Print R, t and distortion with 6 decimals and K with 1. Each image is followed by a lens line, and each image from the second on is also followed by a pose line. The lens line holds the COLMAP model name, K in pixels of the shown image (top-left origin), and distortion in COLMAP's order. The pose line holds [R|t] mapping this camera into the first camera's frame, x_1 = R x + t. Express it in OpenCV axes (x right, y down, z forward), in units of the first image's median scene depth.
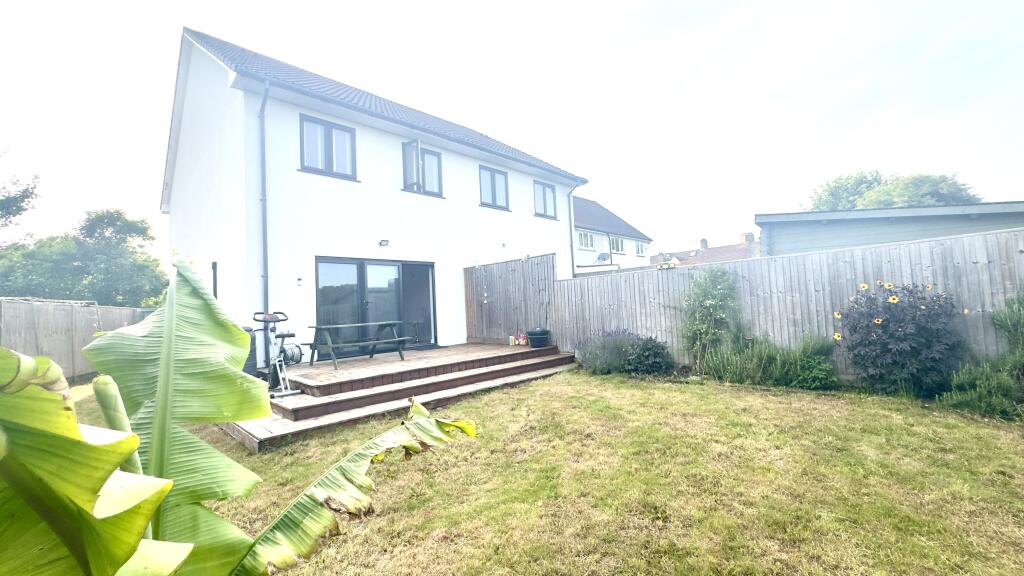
lens RADIAL K [[410.2, 0, 512.4], [0, 410.2, 287.4], [0, 0, 1]] dist [-0.001131, 0.000267]
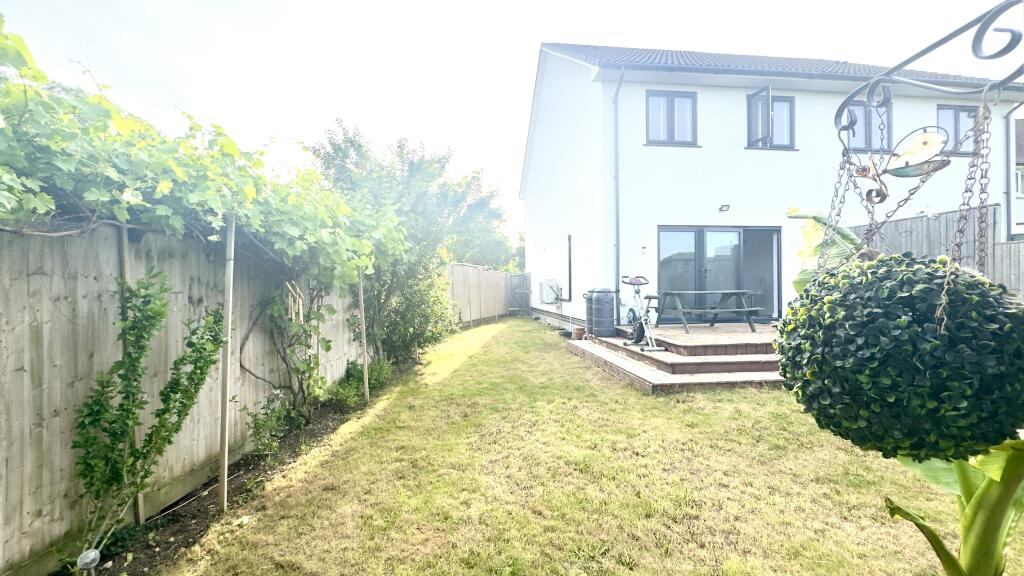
lens RADIAL K [[410.2, 0, 509.9], [0, 410.2, 288.9], [0, 0, 1]] dist [-0.001131, 0.000267]
pose [[0.779680, 0.044177, -0.624618, -0.103487], [0.002003, 0.997327, 0.073038, 0.008244], [0.626175, -0.058197, 0.777507, -0.066042]]
